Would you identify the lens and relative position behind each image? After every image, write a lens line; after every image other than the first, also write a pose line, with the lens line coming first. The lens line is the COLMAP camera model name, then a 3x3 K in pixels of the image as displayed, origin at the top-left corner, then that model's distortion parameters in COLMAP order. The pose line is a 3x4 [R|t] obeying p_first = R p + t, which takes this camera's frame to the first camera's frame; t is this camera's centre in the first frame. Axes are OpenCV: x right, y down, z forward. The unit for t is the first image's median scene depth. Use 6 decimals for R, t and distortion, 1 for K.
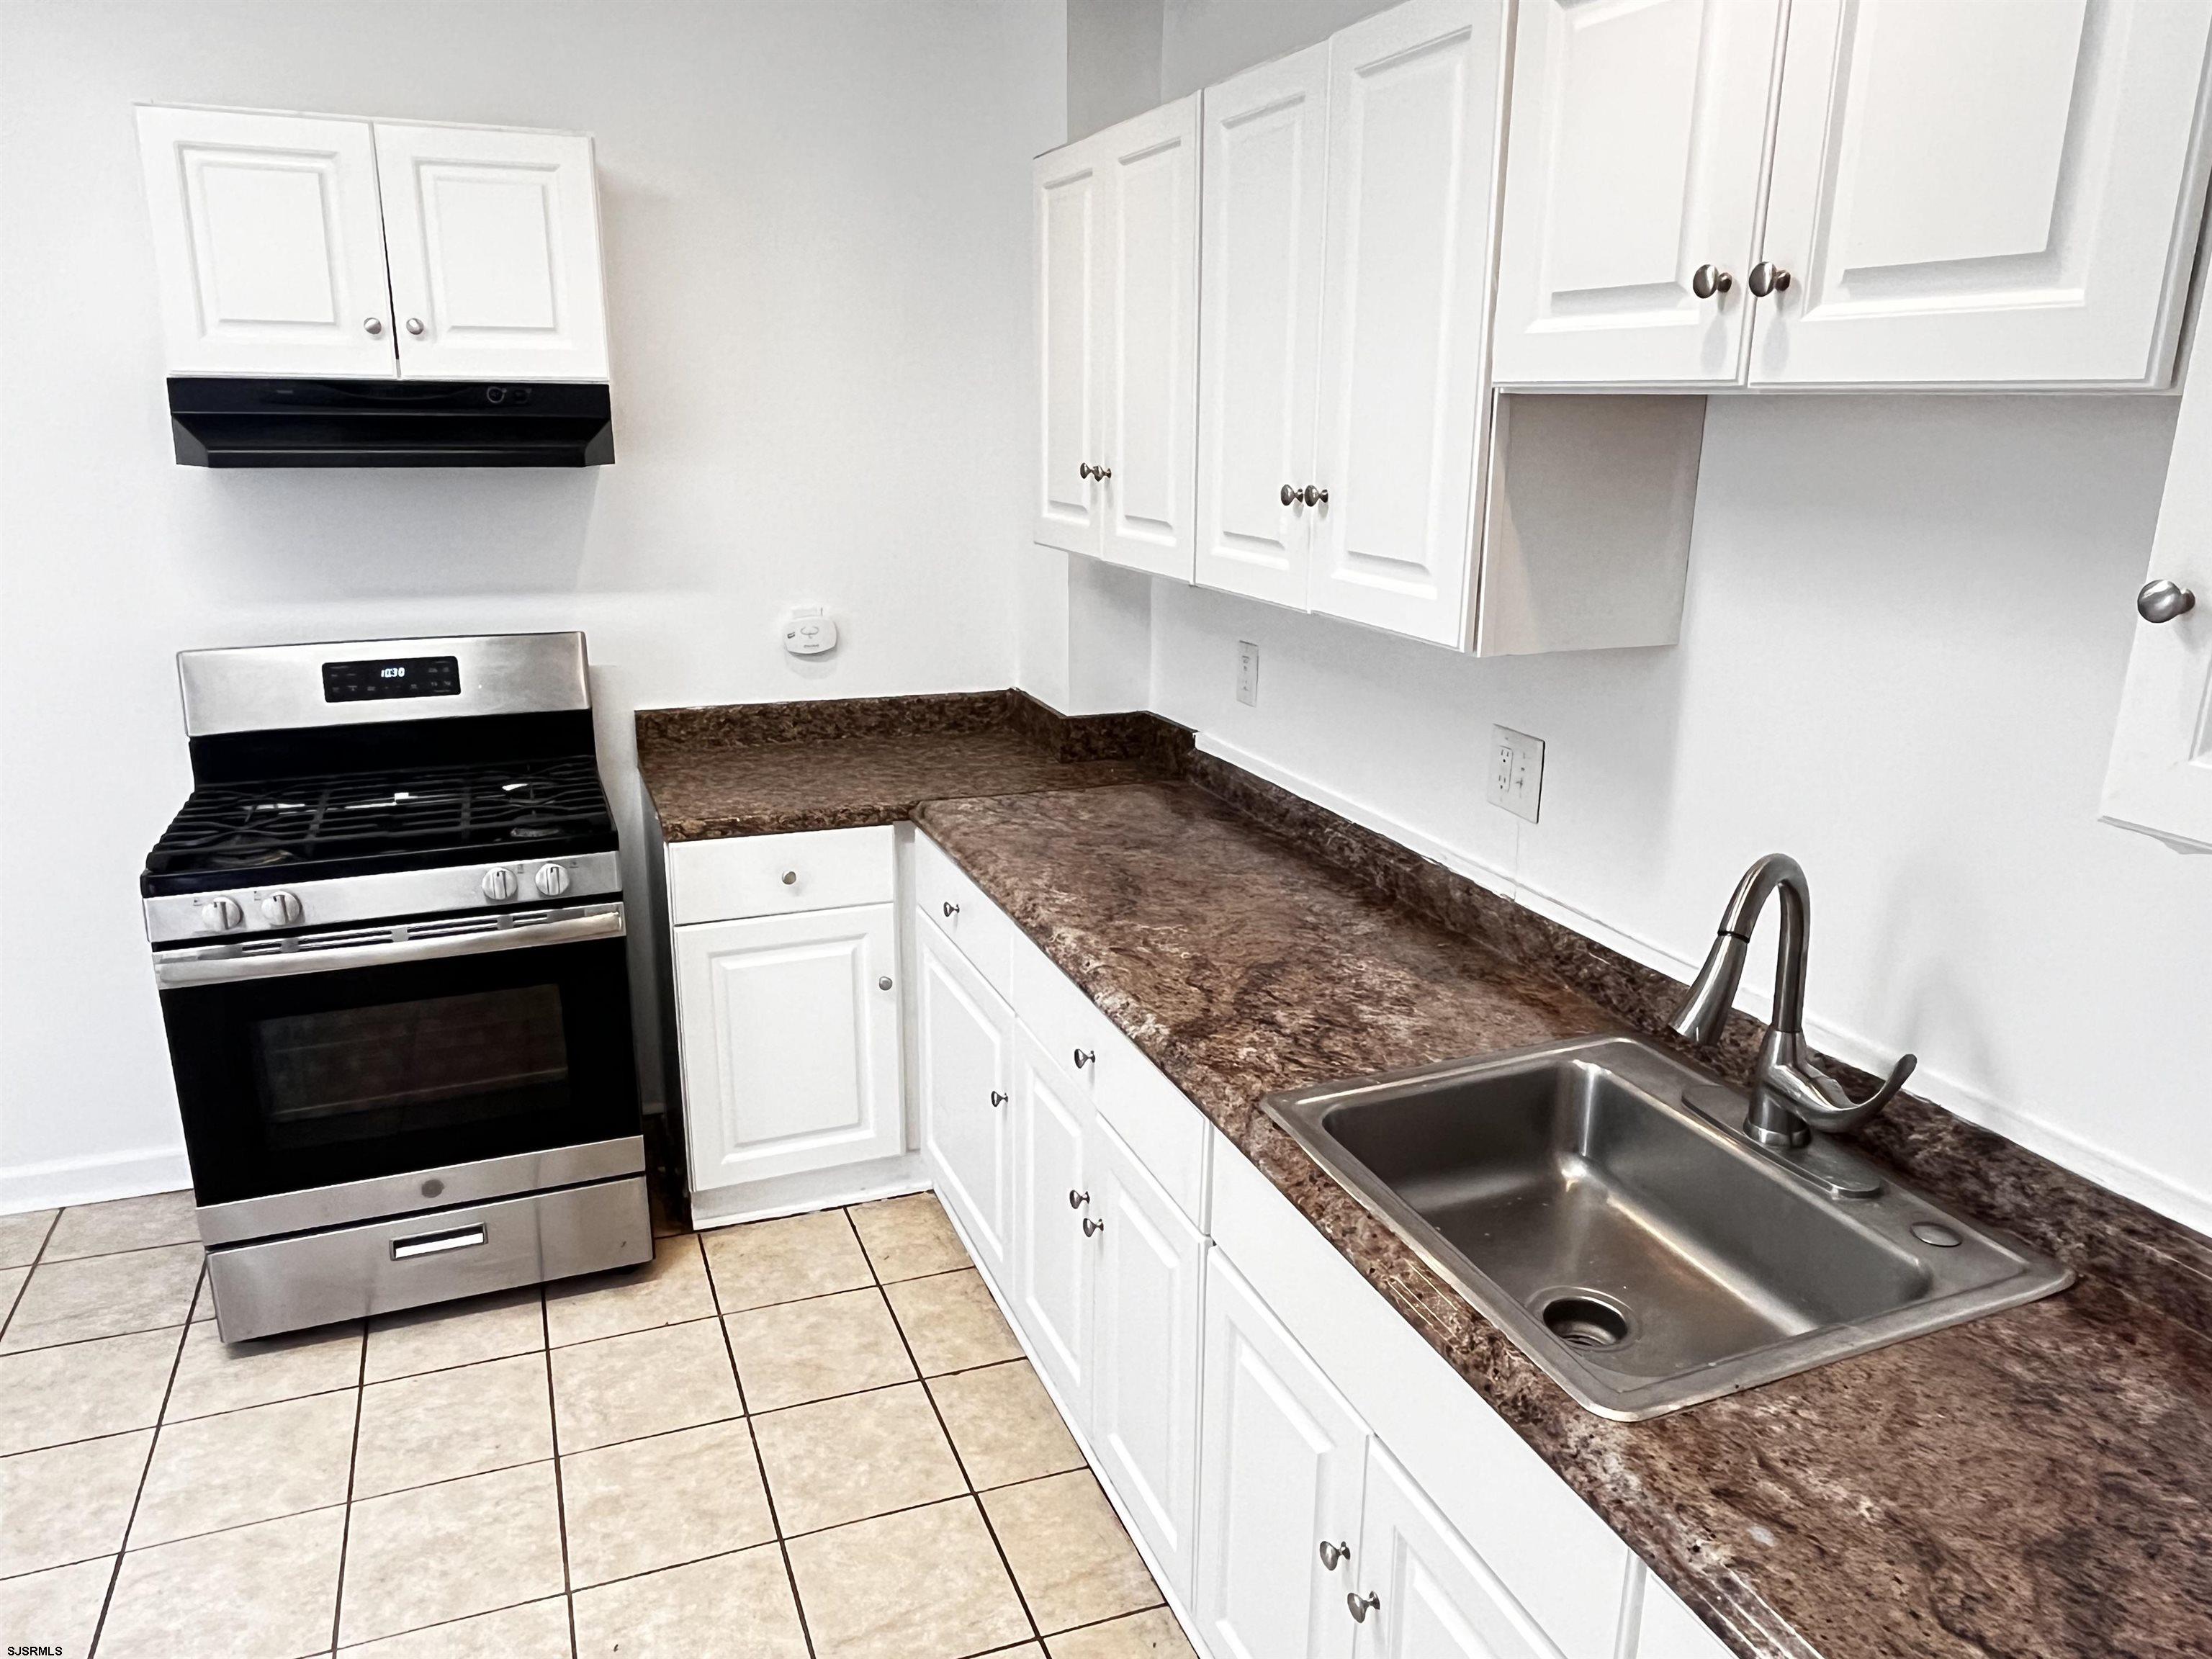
lens RADIAL K [[1516.0, 0, 1101.0], [0, 1516.0, 817.9], [0, 0, 1]] dist [-0.000258, -0.005191]
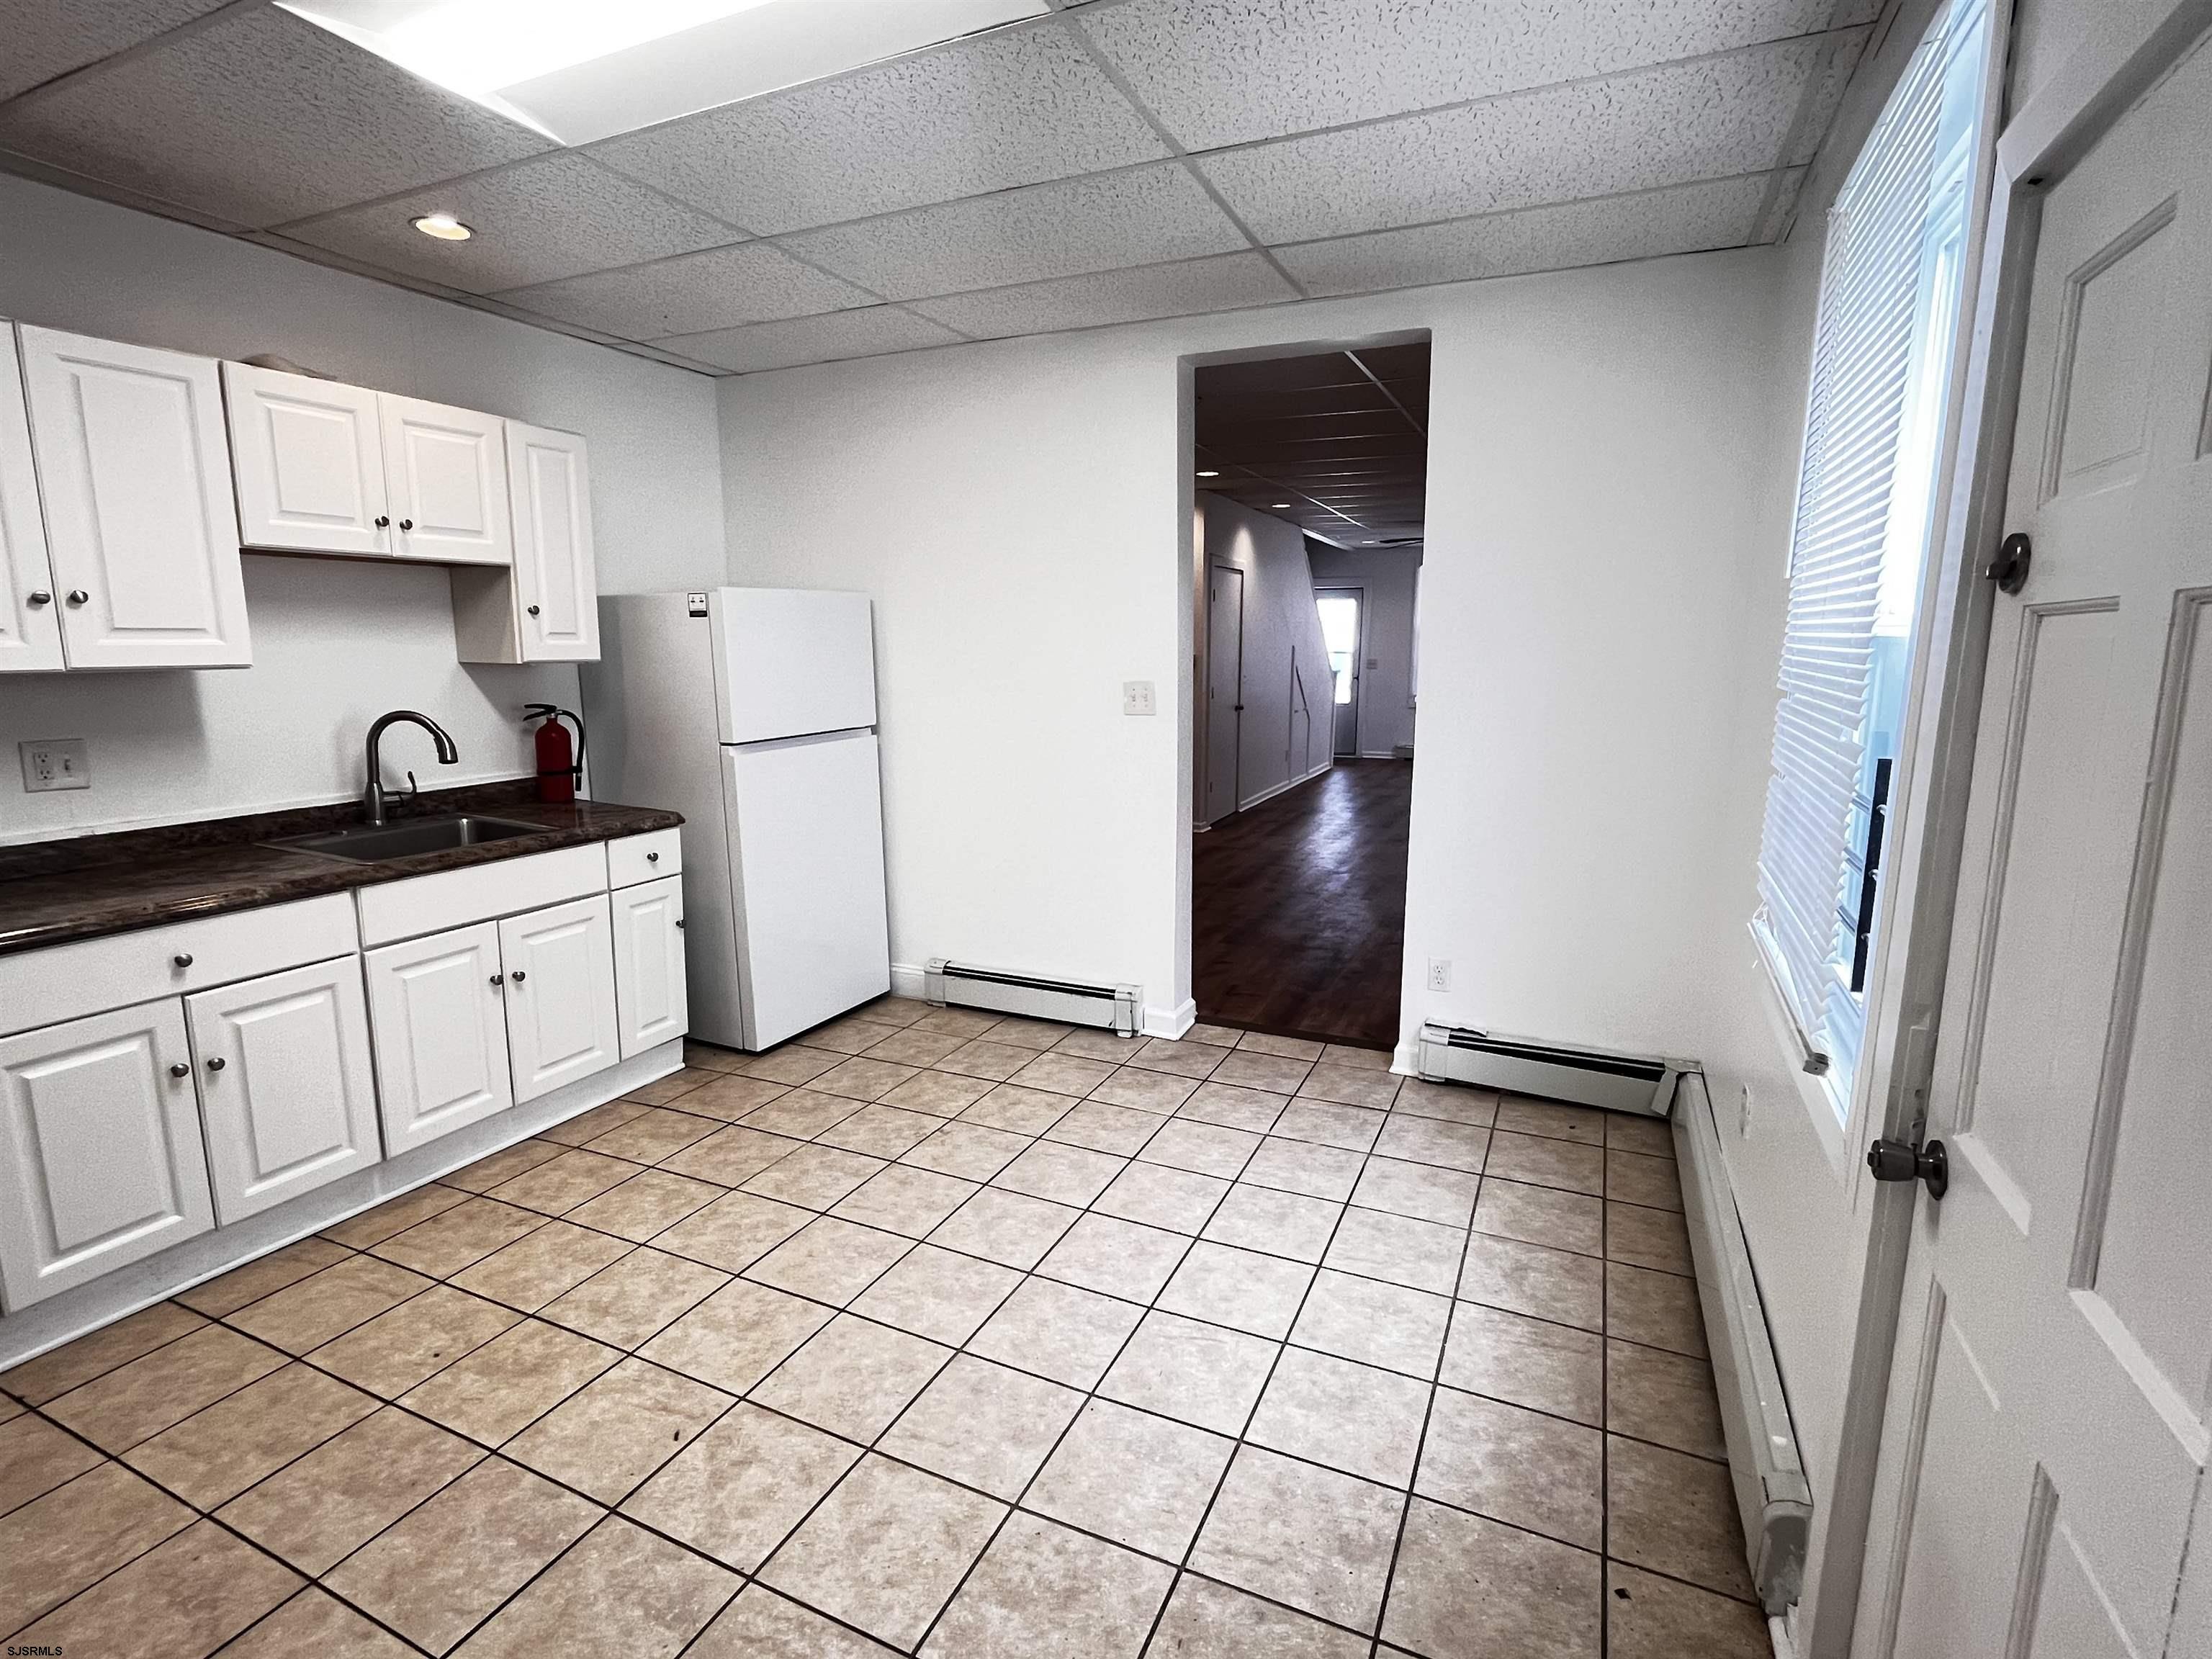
lens RADIAL K [[1073.0, 0, 1094.7], [0, 1073.0, 824.8], [0, 0, 1]] dist [-0.008796, 0.000695]
pose [[-0.680154, -0.143739, 0.718839, -1.156580], [0.180411, 0.917608, 0.354186, -0.153350], [-0.710523, 0.370588, -0.598182, 0.776568]]
